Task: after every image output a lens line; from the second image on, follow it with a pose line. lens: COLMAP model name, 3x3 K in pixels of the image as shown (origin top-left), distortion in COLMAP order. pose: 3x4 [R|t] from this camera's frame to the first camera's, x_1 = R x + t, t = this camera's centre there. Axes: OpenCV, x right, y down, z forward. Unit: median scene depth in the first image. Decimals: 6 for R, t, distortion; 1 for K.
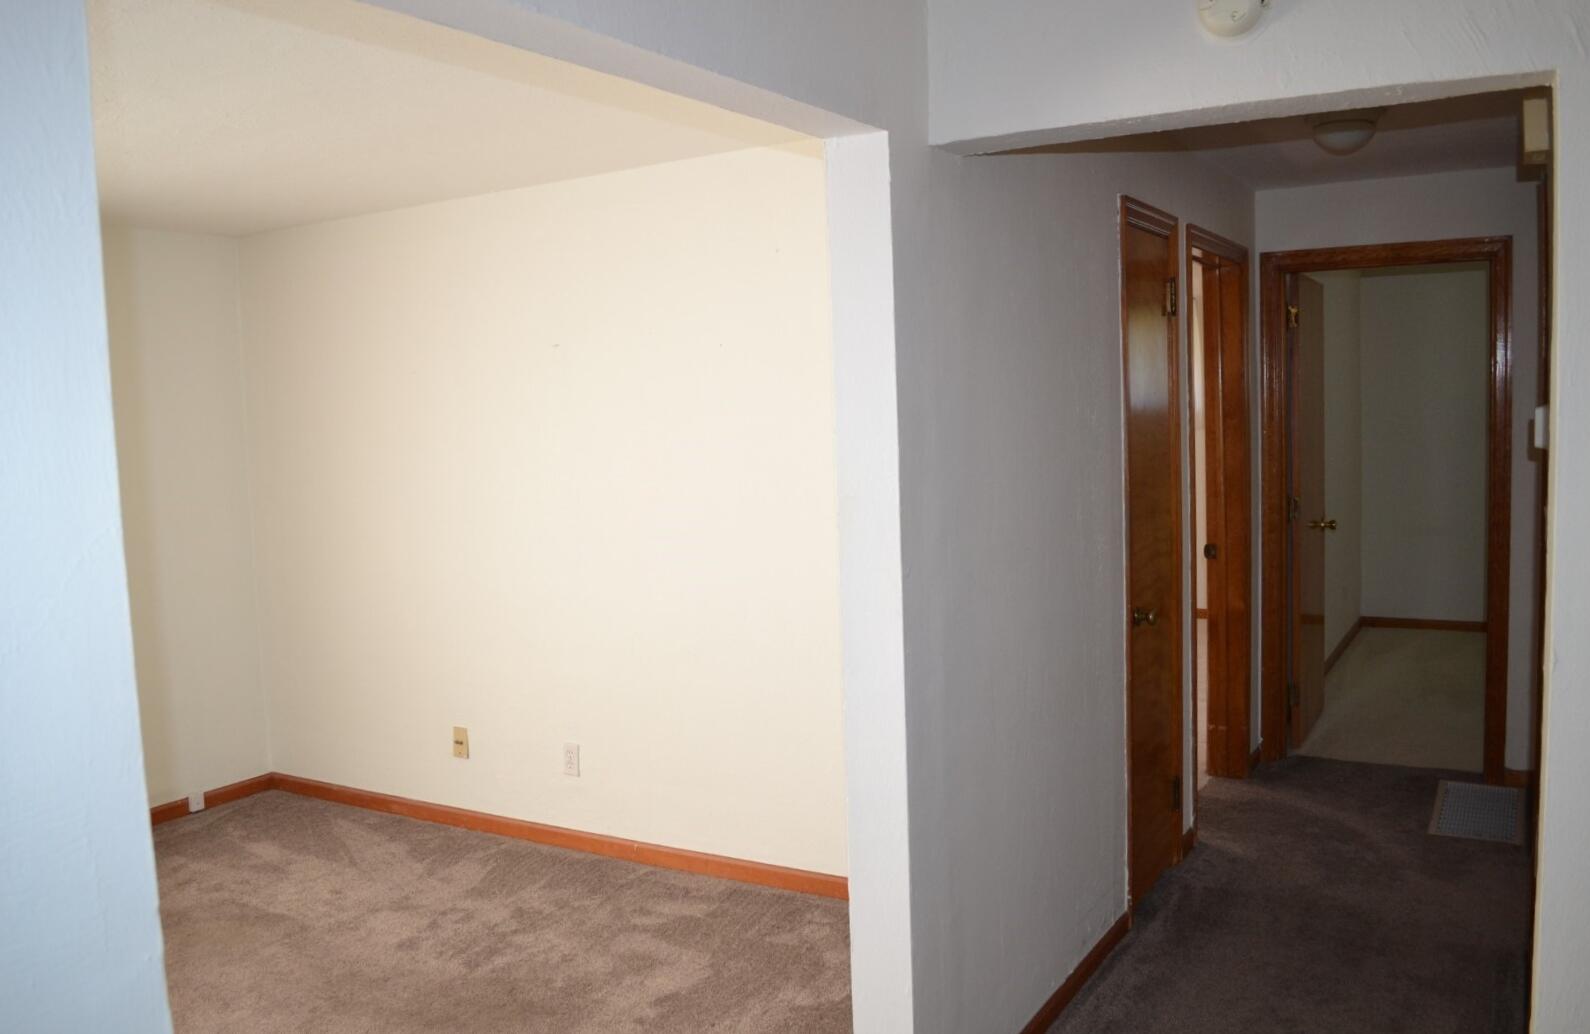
lens RADIAL K [[1313.6, 0, 792.1], [0, 1313.6, 514.0], [0, 0, 1]] dist [-0.074811, 0.004005]
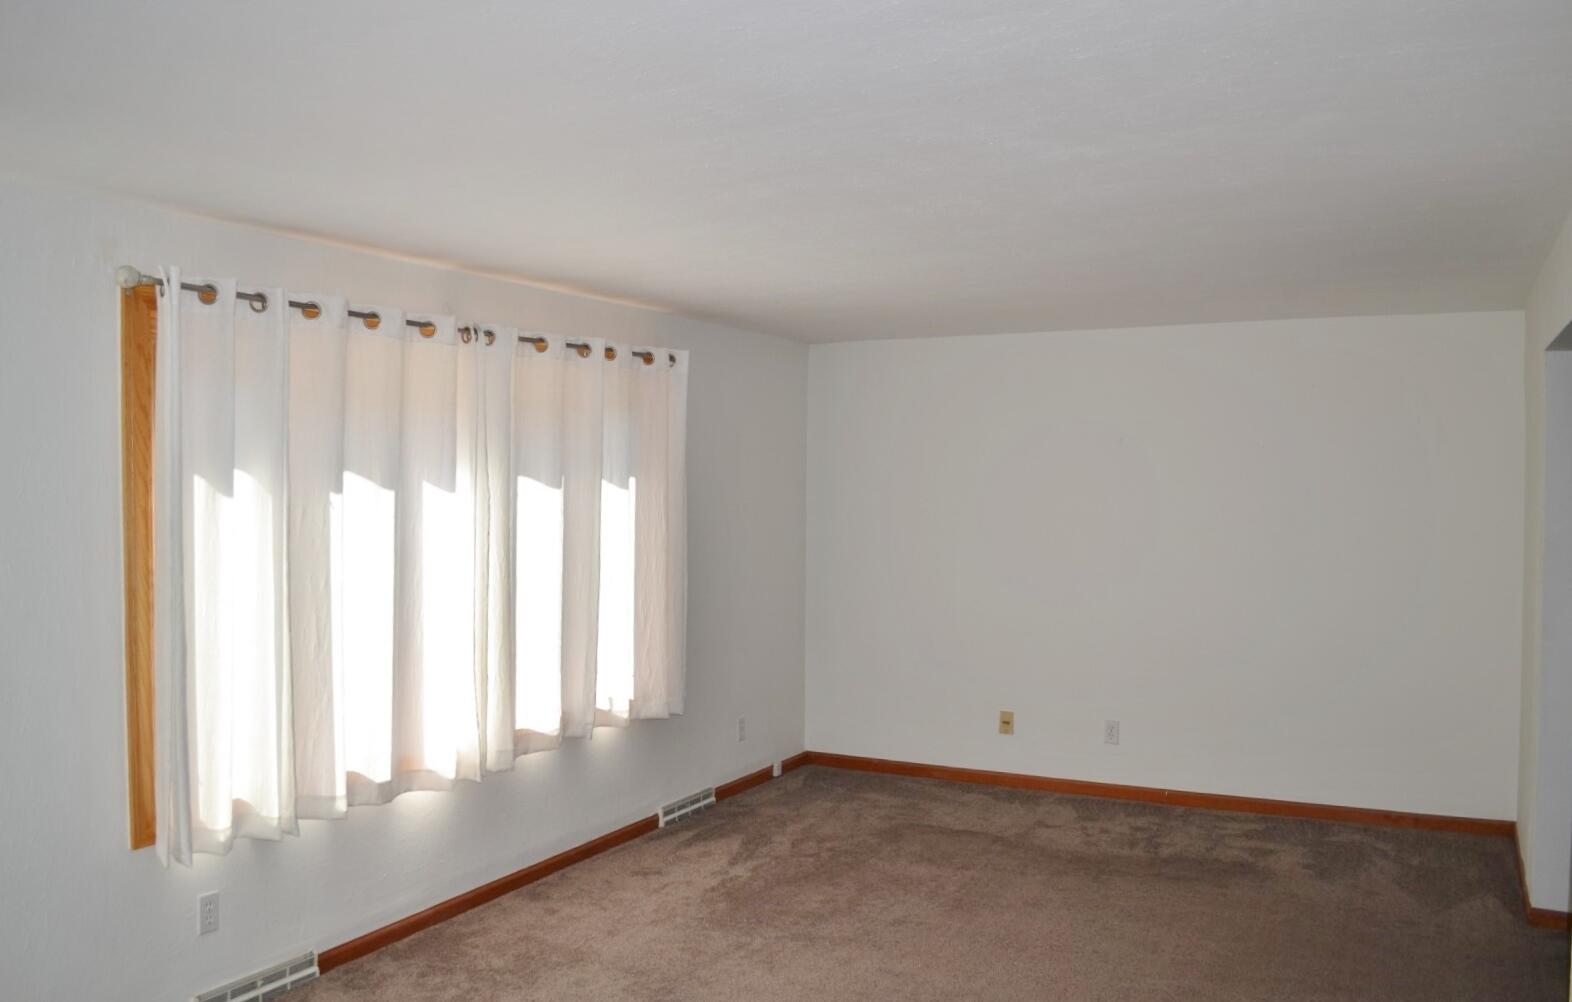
lens RADIAL K [[1298.7, 0, 775.5], [0, 1298.7, 495.8], [0, 0, 1]] dist [-0.074811, 0.004005]
pose [[0.998240, 0.033823, 0.048714, -0.645849], [-0.030390, 0.997114, -0.069567, 0.044450], [-0.050926, 0.067964, 0.996387, -0.406156]]
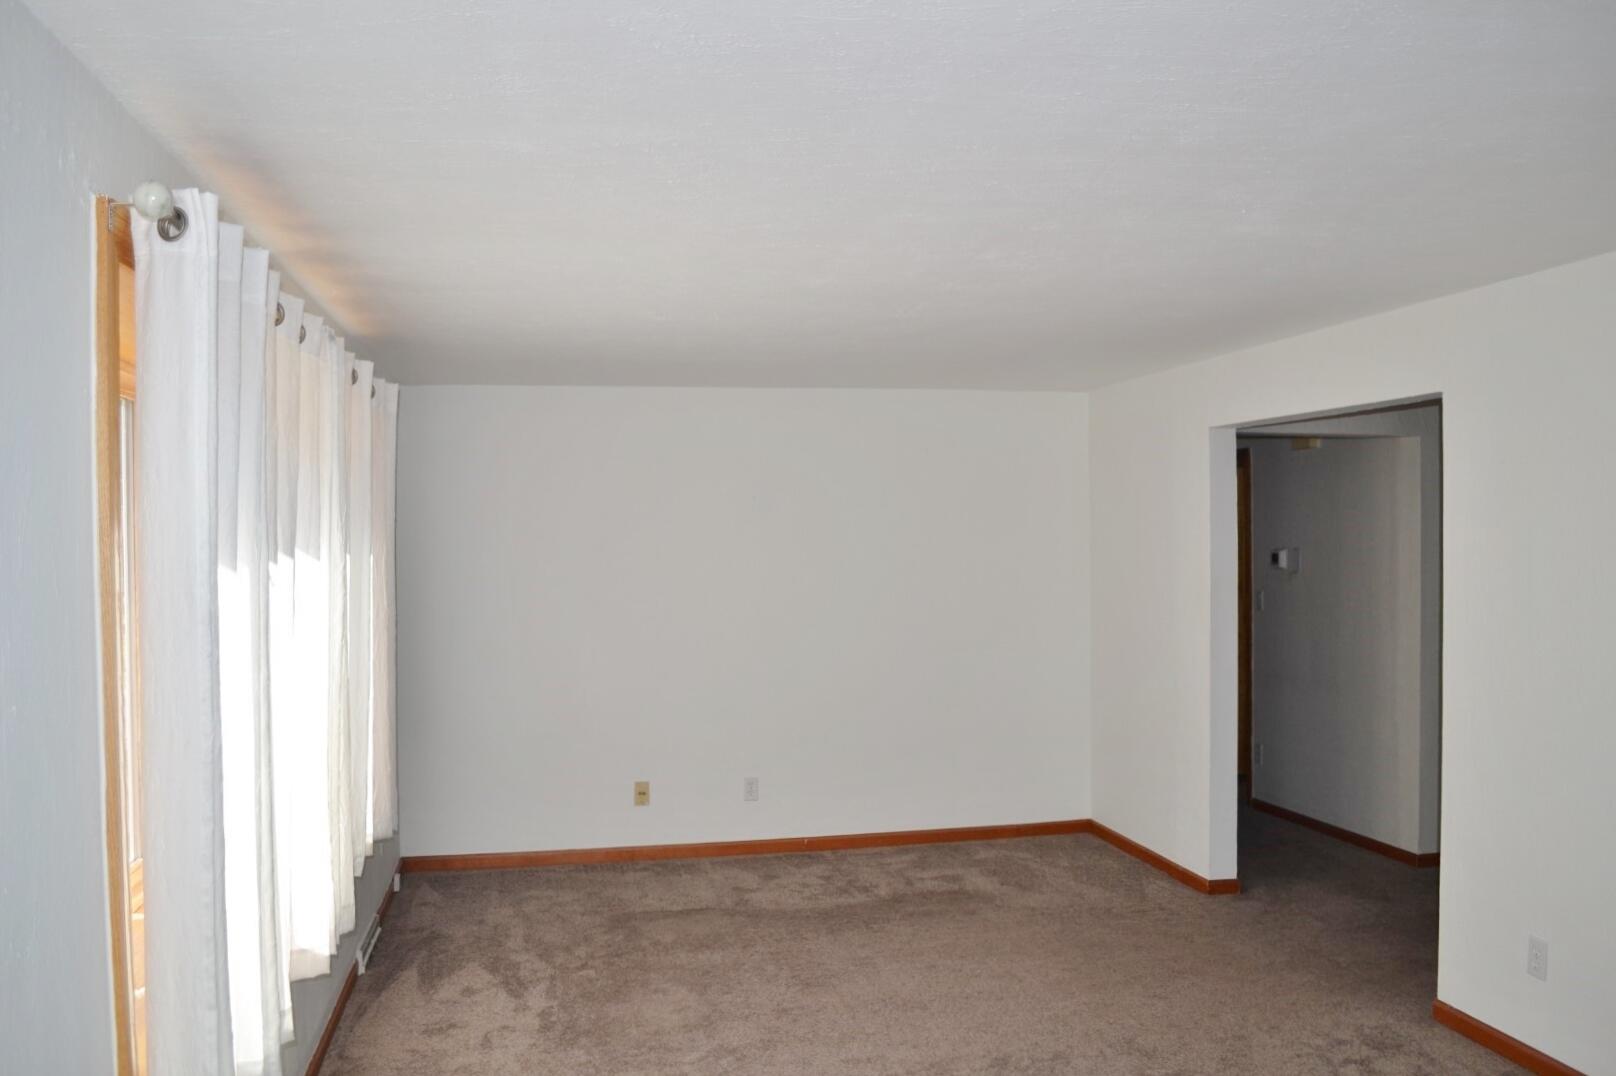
lens RADIAL K [[1287.7, 0, 807.7], [0, 1287.7, 541.2], [0, 0, 1]] dist [-0.074105, 0.008277]
pose [[0.744782, 0.025838, 0.666808, -1.123902], [0.040372, 0.995675, -0.083675, 0.042803], [-0.666086, 0.089240, 0.740518, -0.096081]]
